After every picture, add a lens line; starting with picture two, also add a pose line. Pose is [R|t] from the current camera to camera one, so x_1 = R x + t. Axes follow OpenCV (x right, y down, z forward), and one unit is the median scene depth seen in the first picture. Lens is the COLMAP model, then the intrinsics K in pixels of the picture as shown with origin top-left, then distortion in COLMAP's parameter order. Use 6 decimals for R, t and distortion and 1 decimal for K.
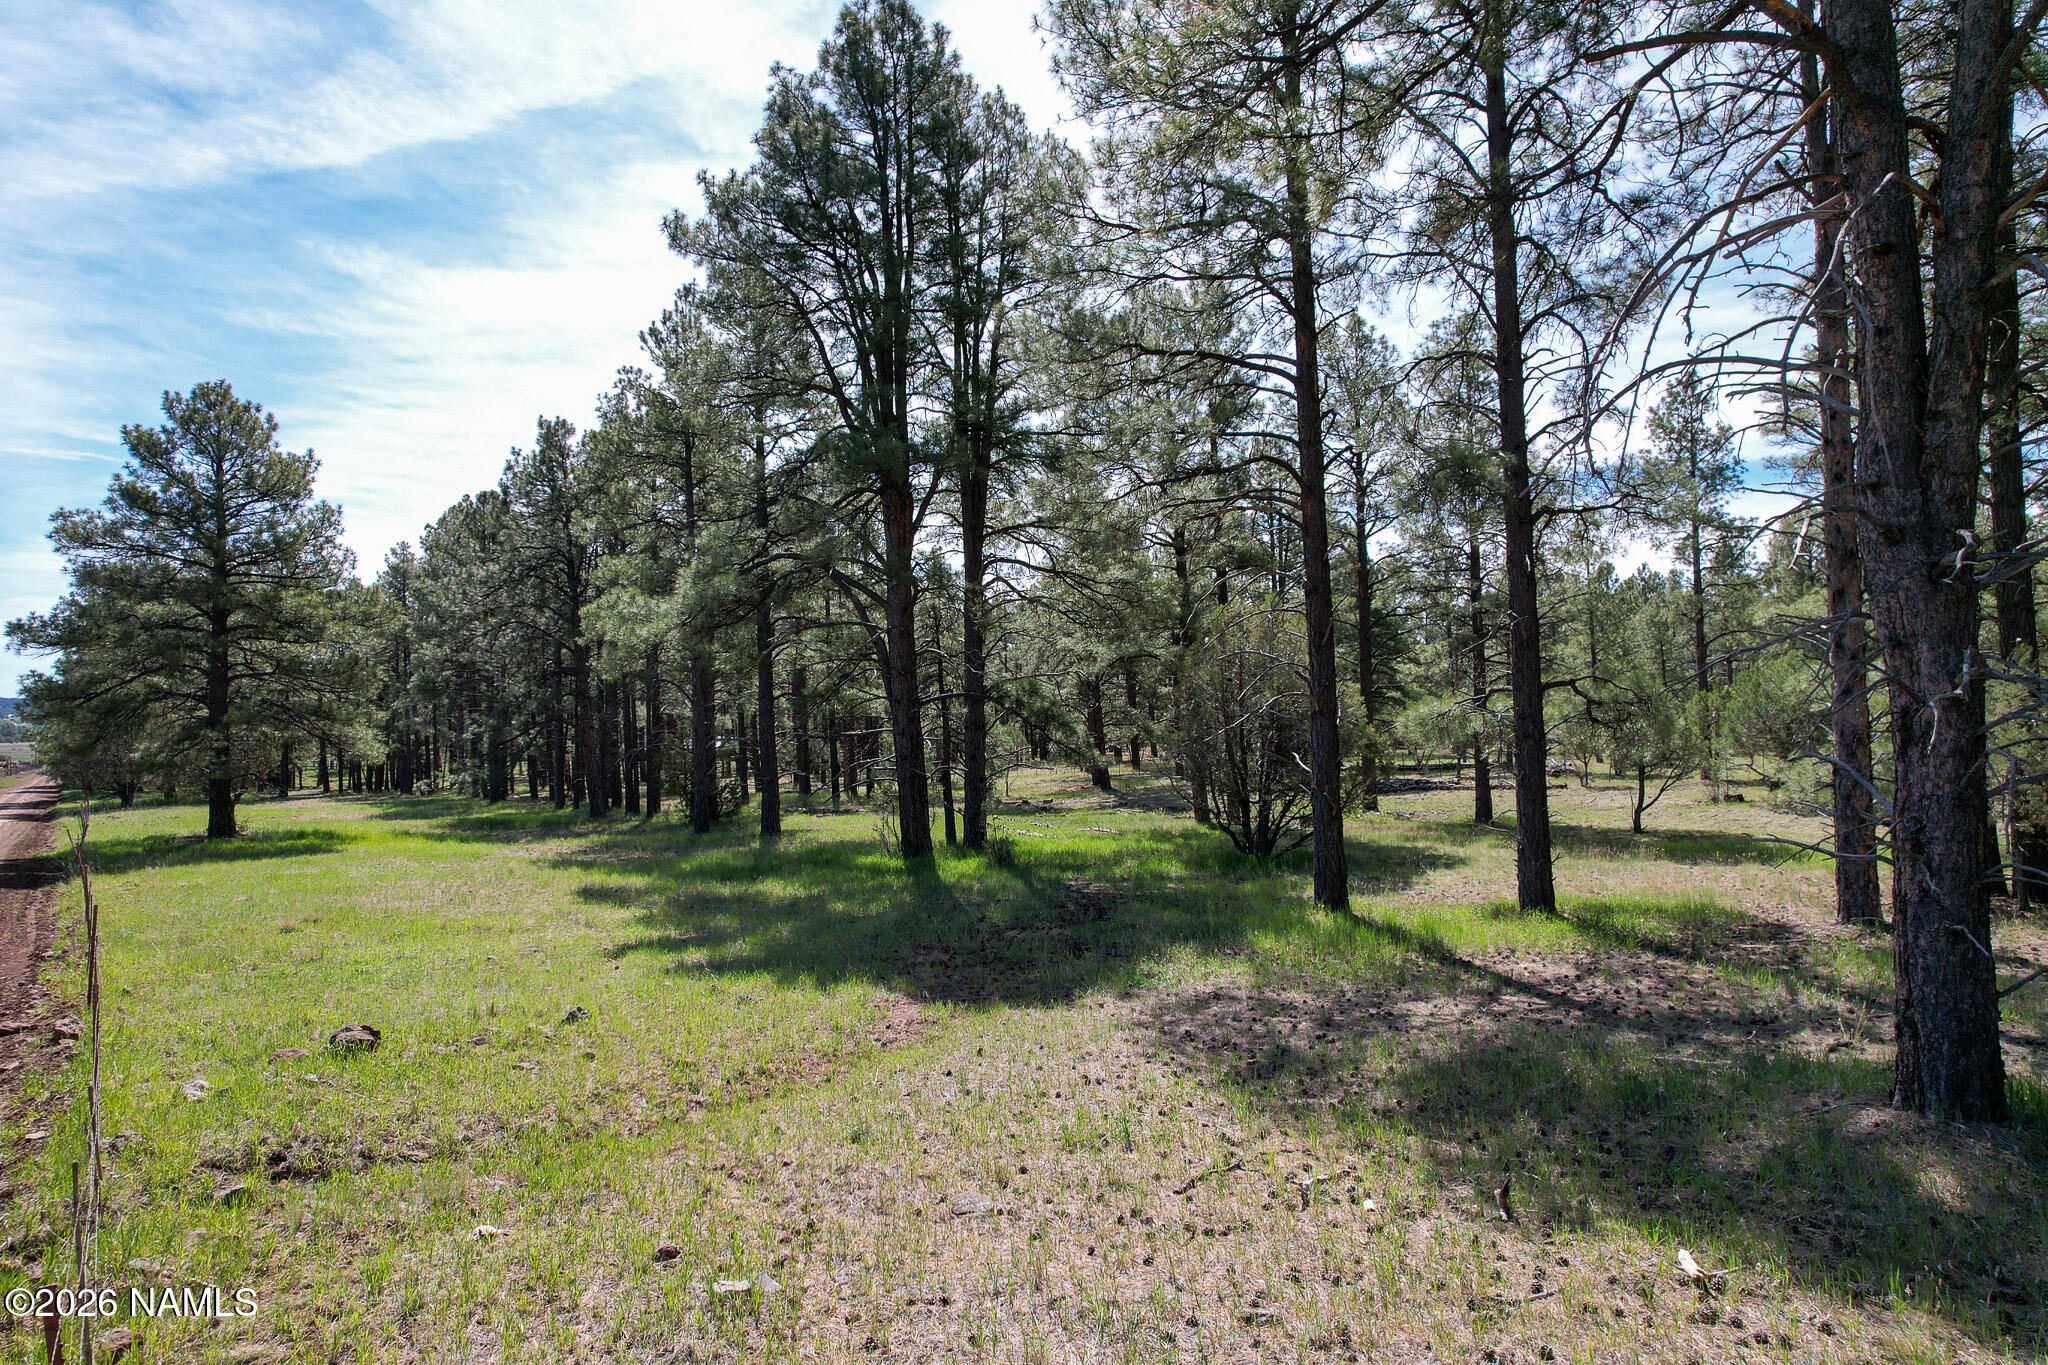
lens RADIAL K [[1273.1, 0, 1035.0], [0, 1273.1, 690.5], [0, 0, 1]] dist [0.007061, 0.001642]
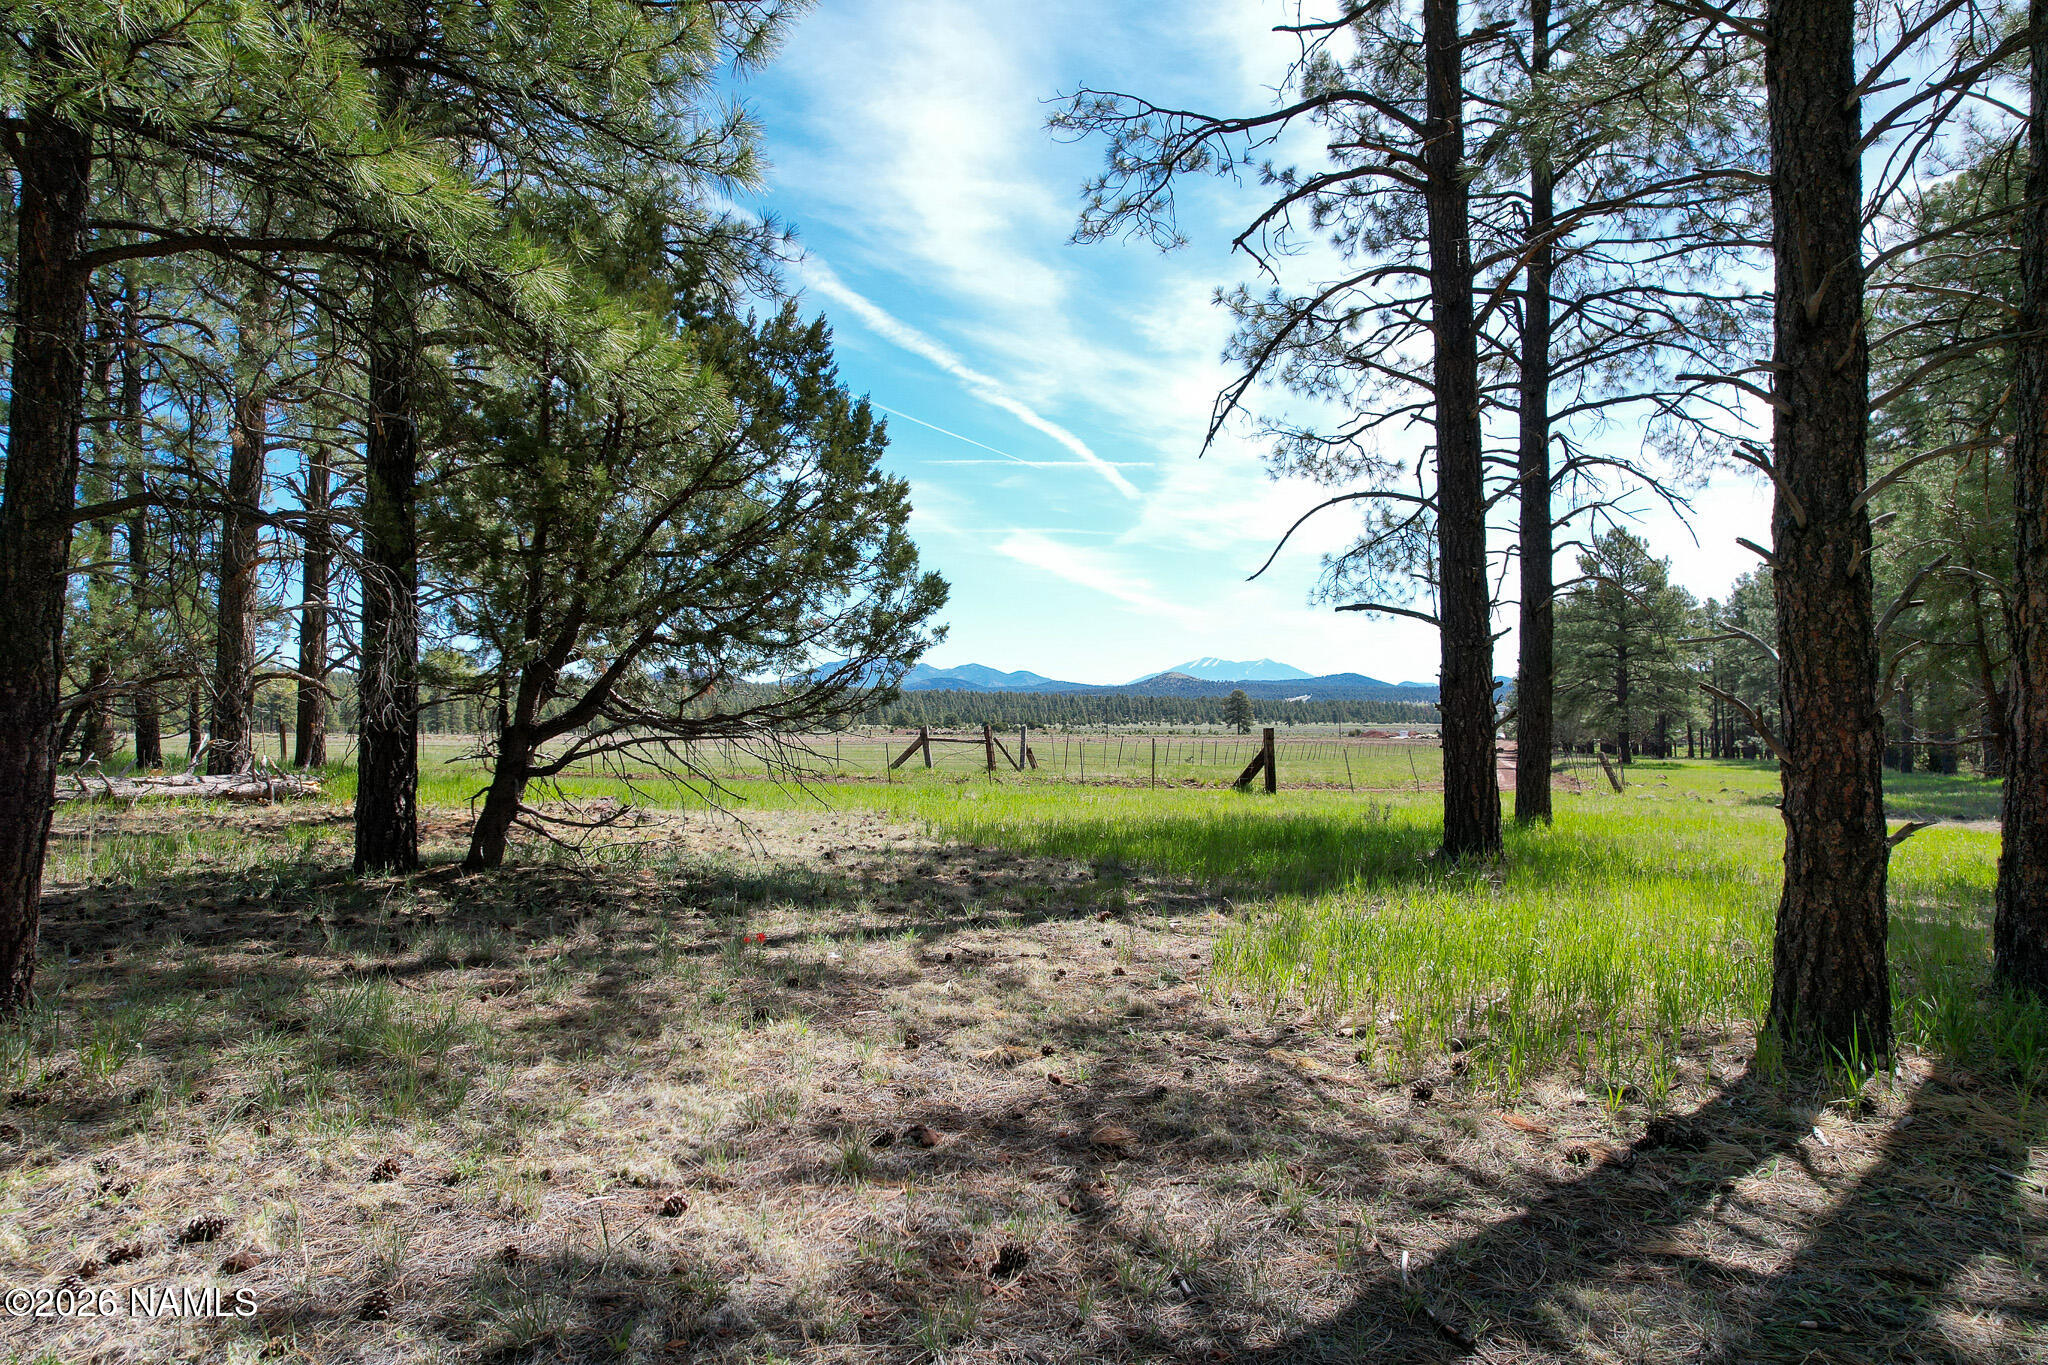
lens RADIAL K [[1273.1, 0, 1033.7], [0, 1273.1, 689.3], [0, 0, 1]] dist [0.007061, 0.001642]
pose [[0.552592, -0.014319, -0.833329, 0.471703], [0.009779, 0.999895, -0.010696, 0.014876], [0.833395, -0.002238, 0.552674, -0.801349]]
